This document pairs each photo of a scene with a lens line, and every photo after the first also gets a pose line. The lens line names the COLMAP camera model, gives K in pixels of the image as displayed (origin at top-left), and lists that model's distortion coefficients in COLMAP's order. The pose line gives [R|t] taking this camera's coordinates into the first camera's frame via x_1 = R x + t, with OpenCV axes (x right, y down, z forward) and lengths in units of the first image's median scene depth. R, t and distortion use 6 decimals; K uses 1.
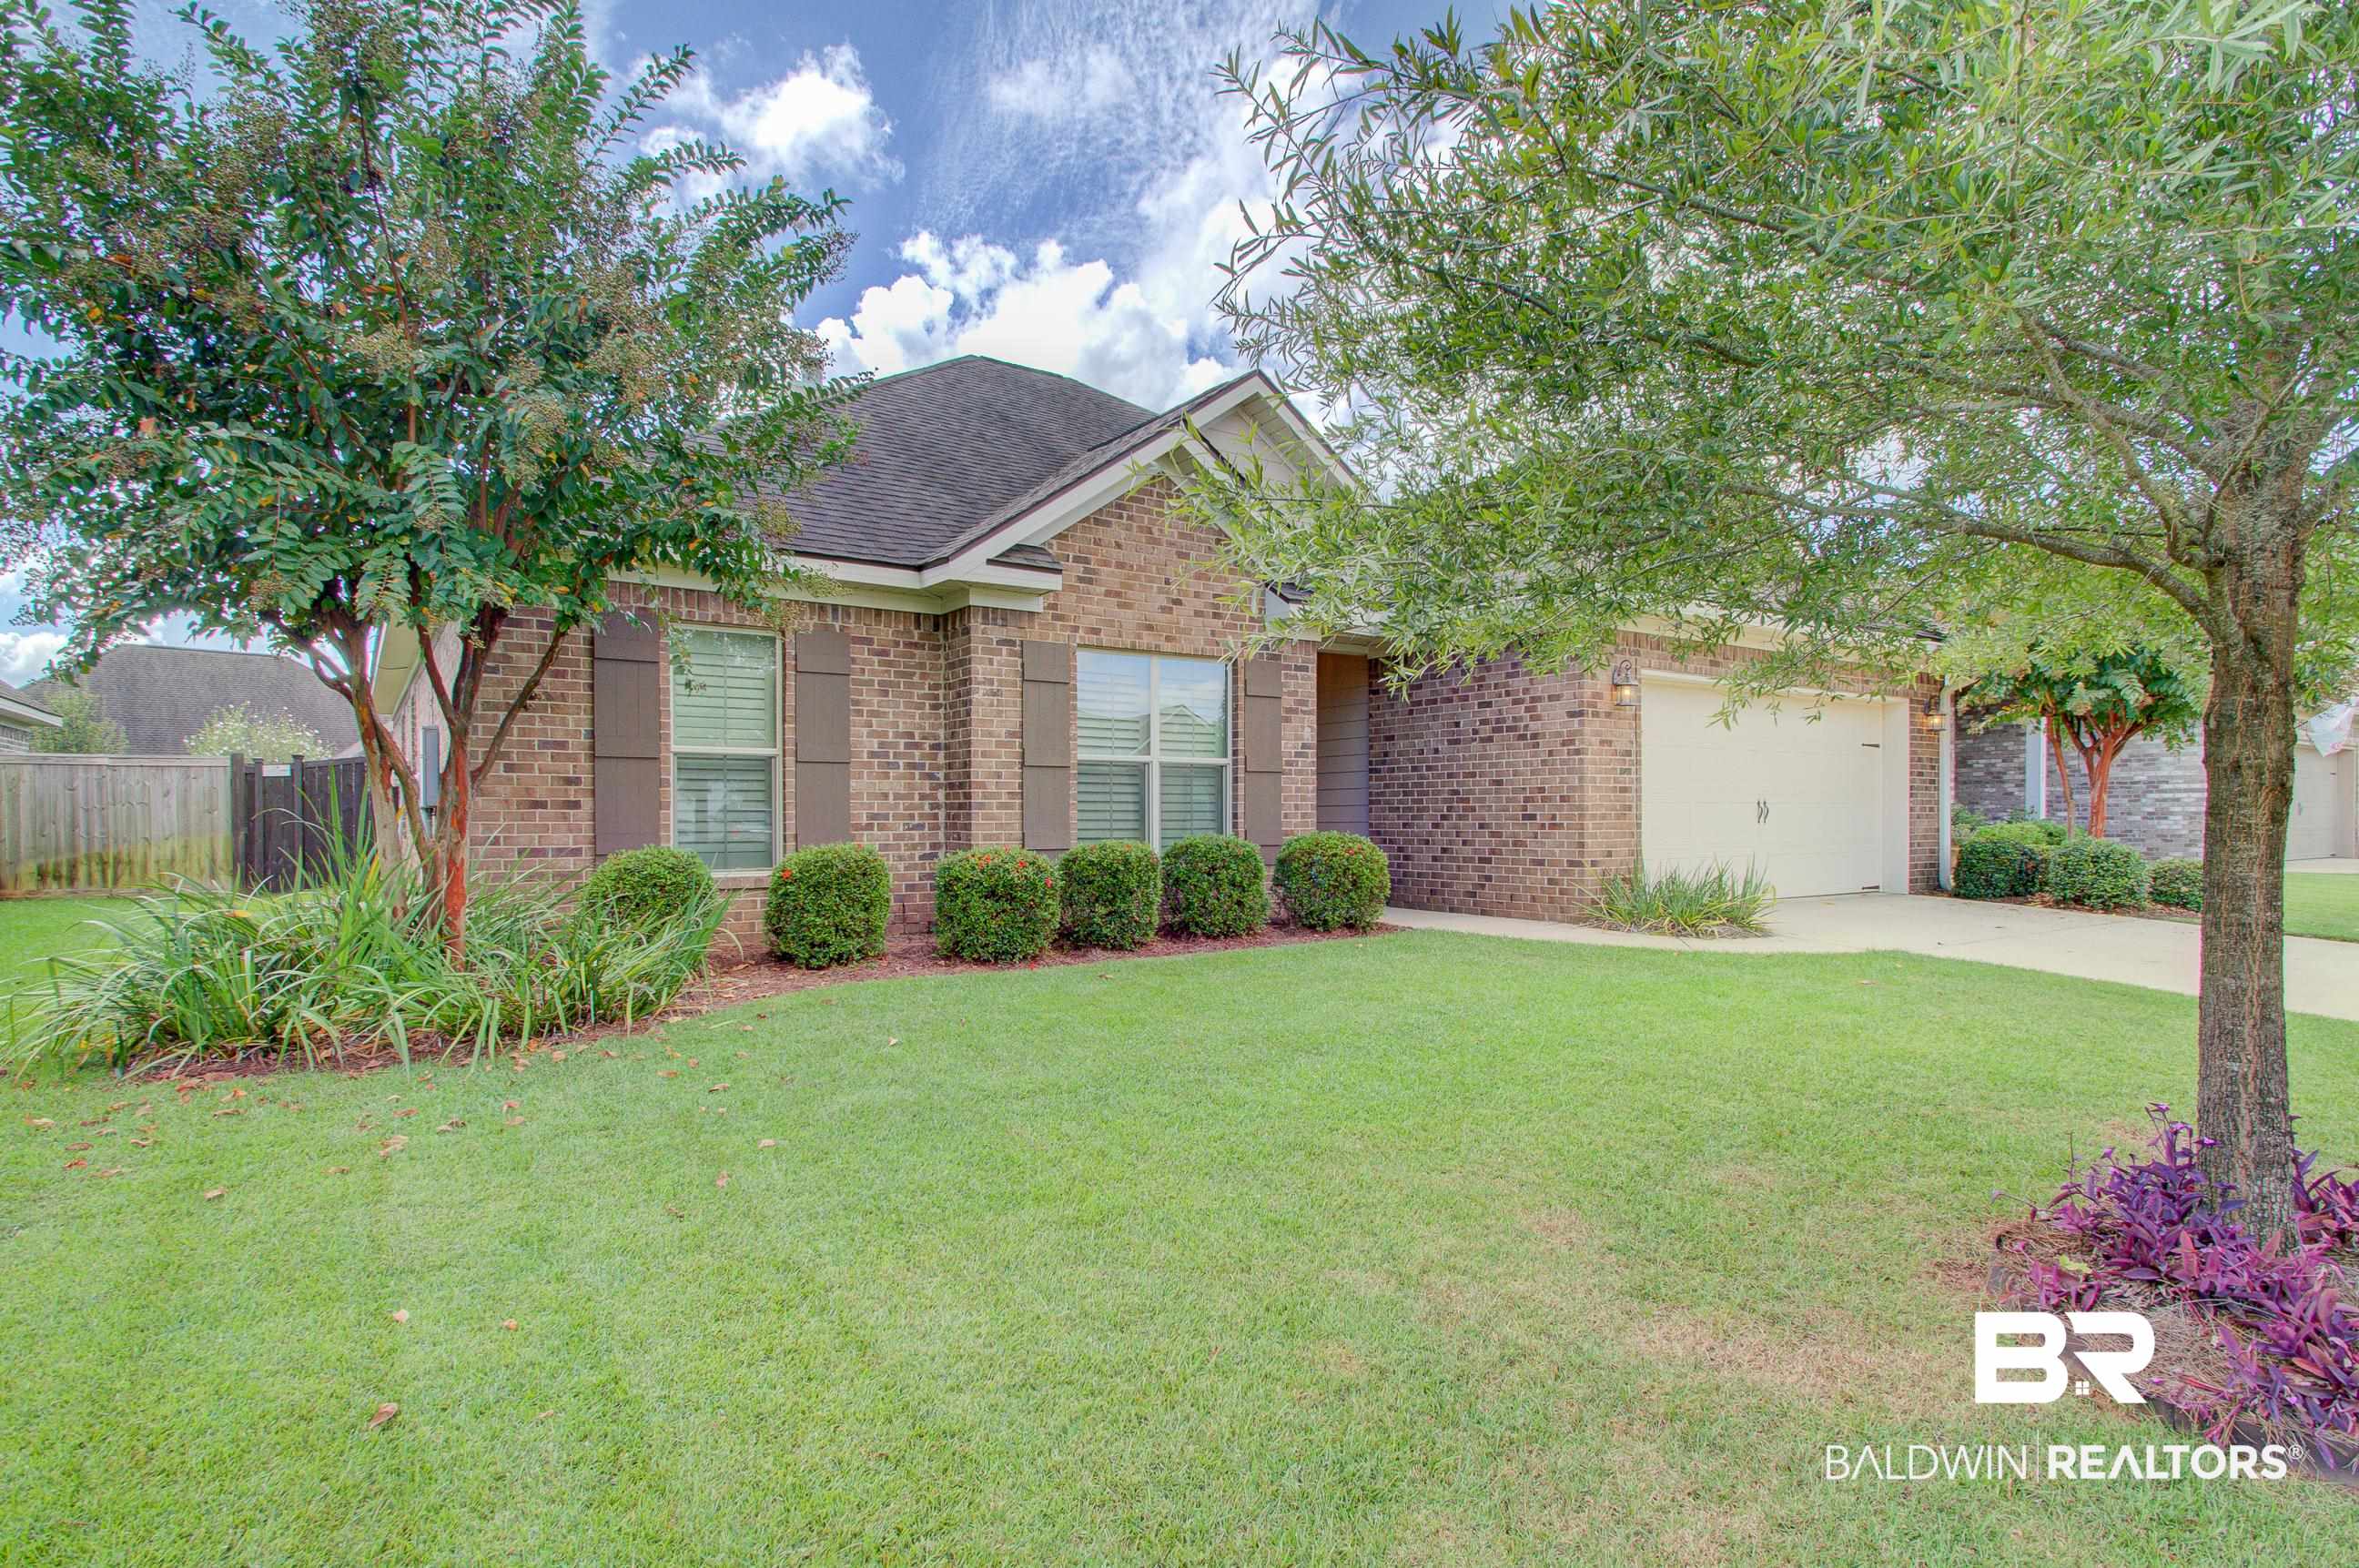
lens RADIAL K [[1155.9, 0, 1162.6], [0, 1155.9, 809.8], [0, 0, 1]] dist [-0.005765, 0.000085]
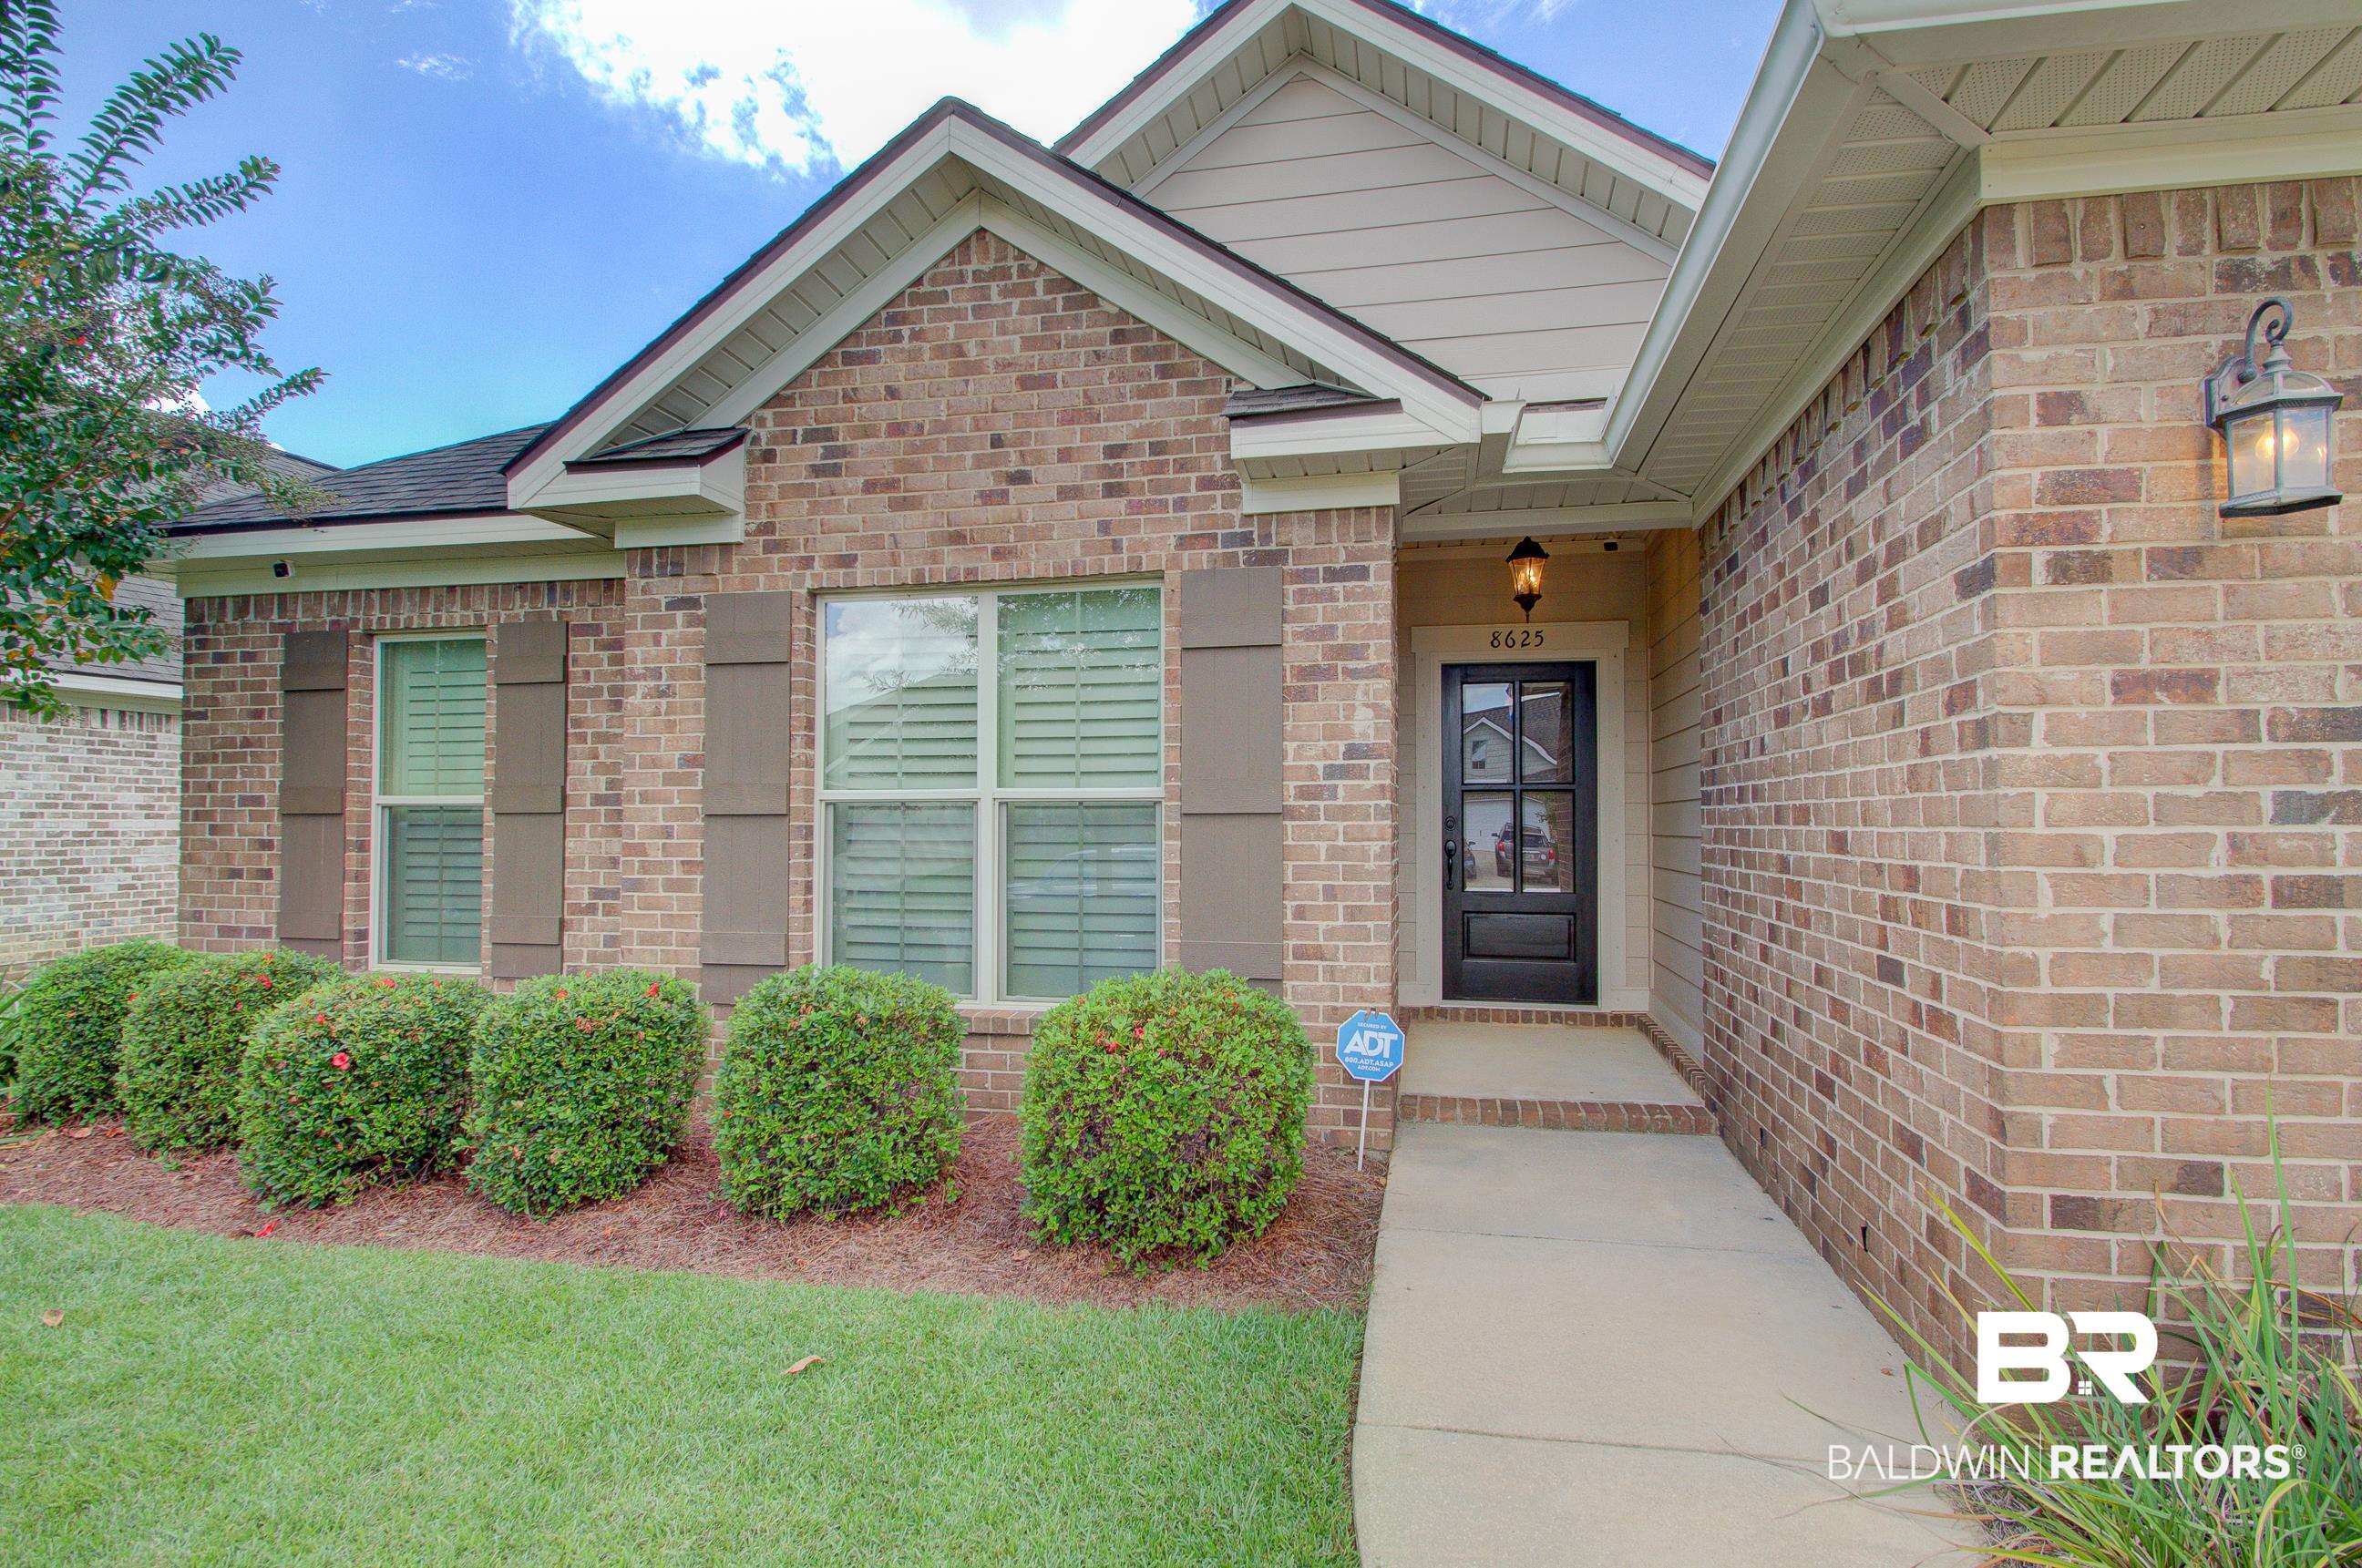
lens RADIAL K [[1120.8, 0, 1202.8], [0, 1120.8, 792.9], [0, 0, 1]] dist [0.000428, -0.005124]
pose [[0.713254, -0.018235, -0.700669, 0.426961], [0.003300, 0.999738, -0.022659, -0.034534], [0.700898, 0.013849, 0.713127, 0.751729]]
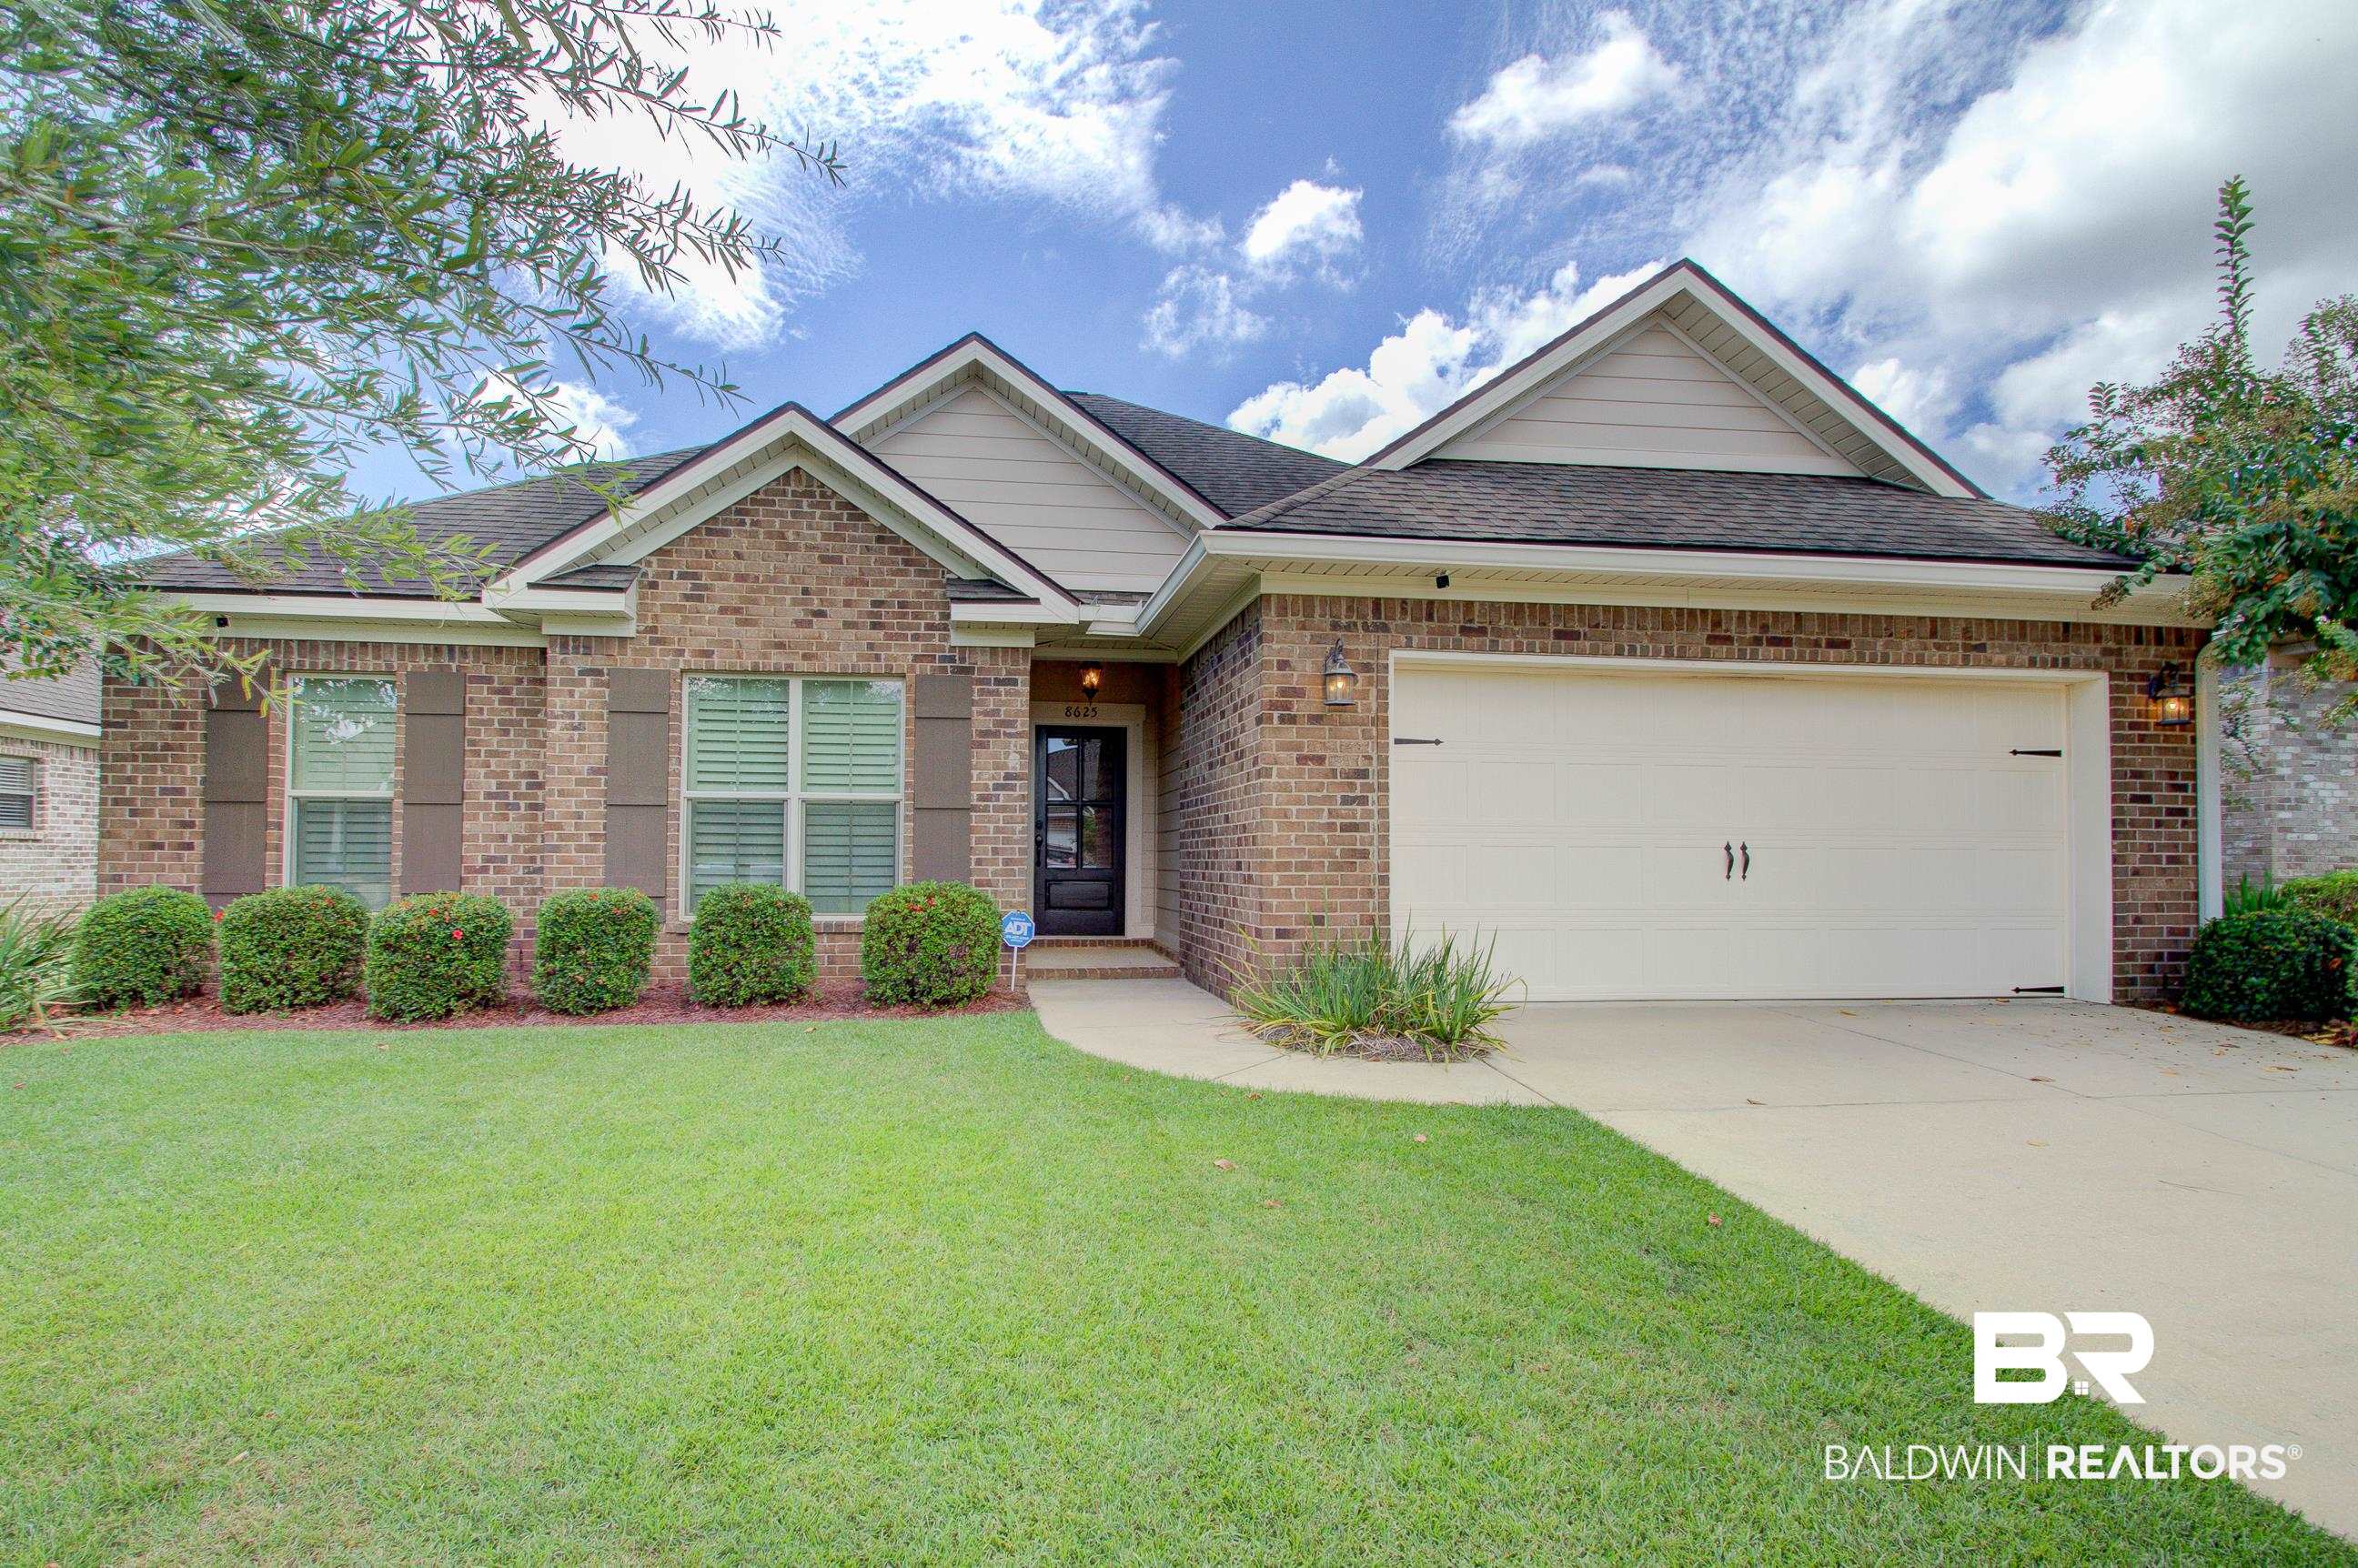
lens RADIAL K [[1118.9, 0, 1097.4], [0, 1118.9, 819.3], [0, 0, 1]] dist [0.000428, -0.005124]
pose [[0.899038, -0.009216, -0.437774, 0.596249], [-0.004315, 0.999543, -0.029903, -0.001686], [0.437849, 0.028773, 0.898588, 0.361000]]
